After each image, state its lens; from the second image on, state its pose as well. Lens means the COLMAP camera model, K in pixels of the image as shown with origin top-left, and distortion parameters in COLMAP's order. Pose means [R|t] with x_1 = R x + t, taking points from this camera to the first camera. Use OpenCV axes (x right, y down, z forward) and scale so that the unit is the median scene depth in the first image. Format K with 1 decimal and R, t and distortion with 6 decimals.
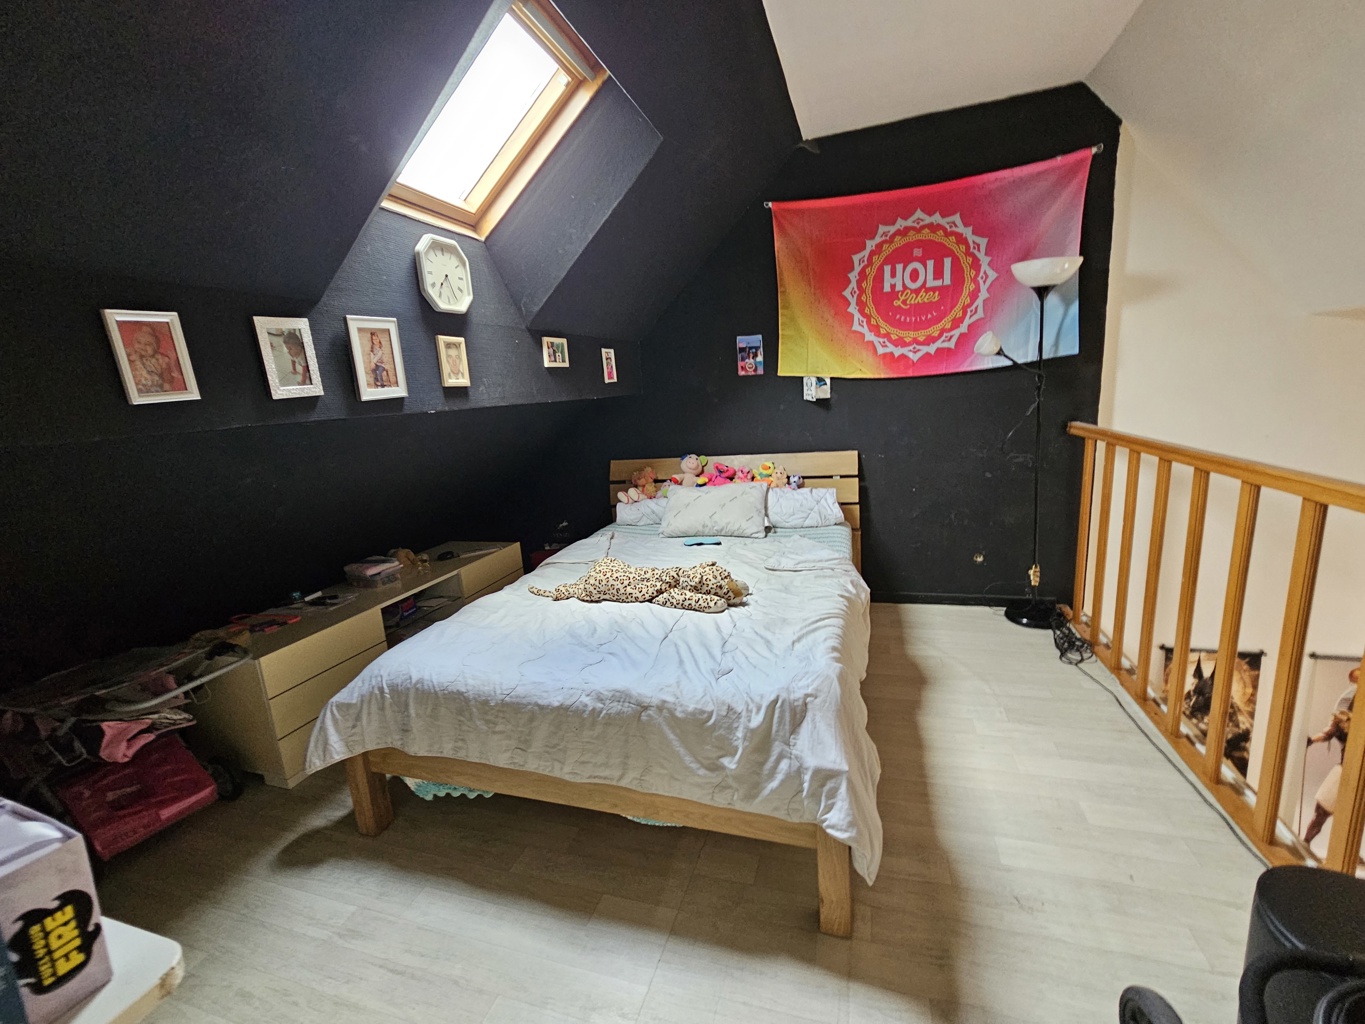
lens RADIAL K [[555.5, 0, 683.9], [0, 555.5, 512.5], [0, 0, 1]] dist [-0.004158, -0.000562]
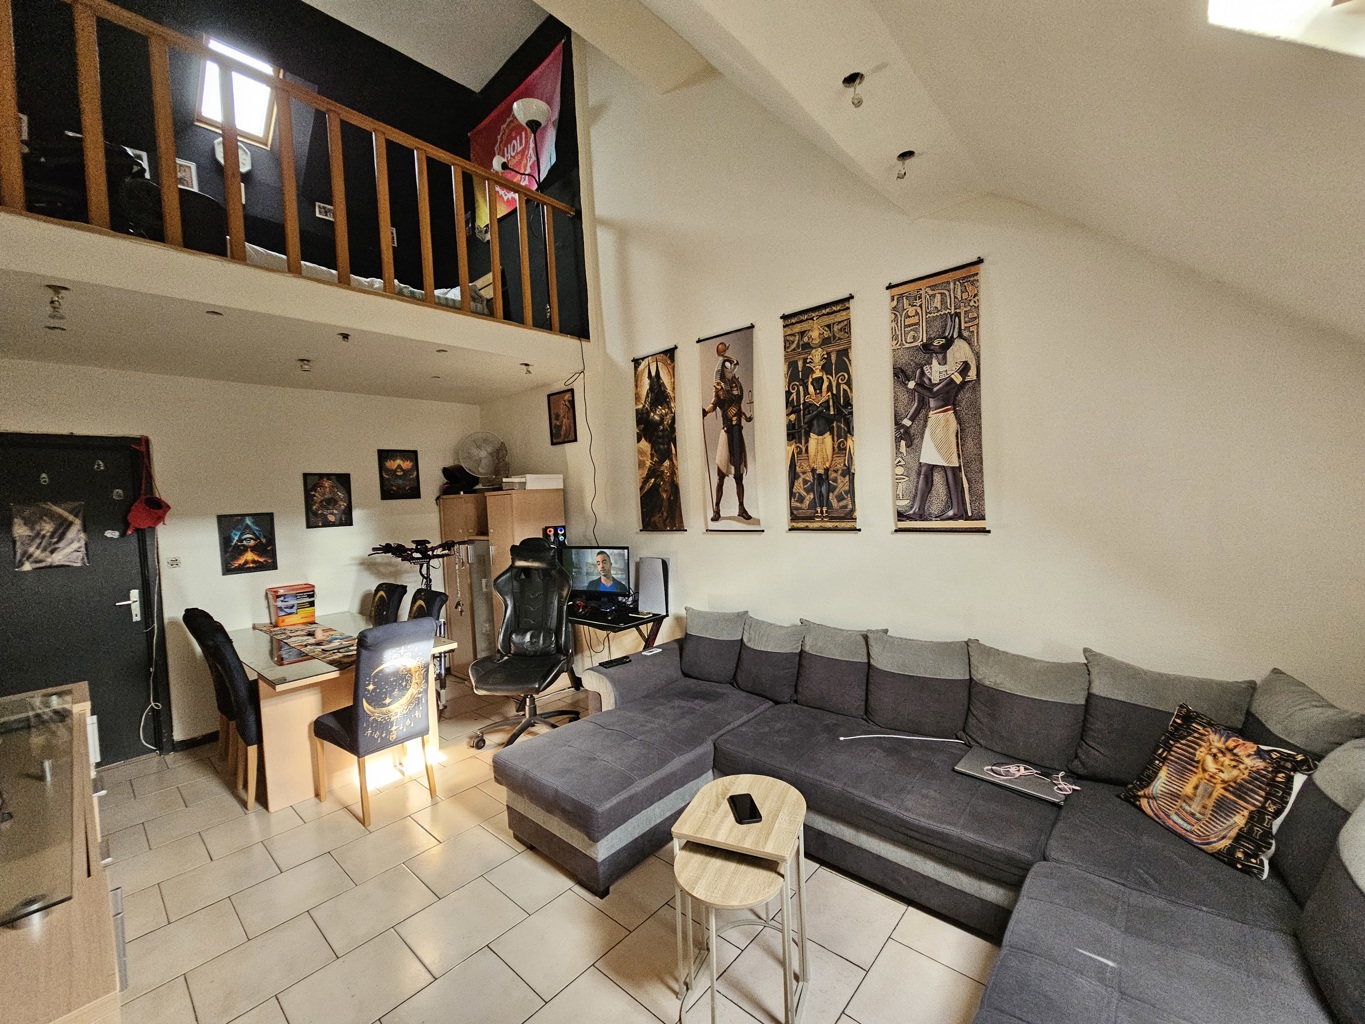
lens RADIAL K [[555.5, 0, 682.8], [0, 555.5, 514.9], [0, 0, 1]] dist [-0.004158, -0.000562]
pose [[0.916885, 0.048004, -0.396256, 1.742304], [-0.107009, 0.985963, -0.128162, 0.884090], [0.384541, 0.159913, 0.909151, -0.146532]]
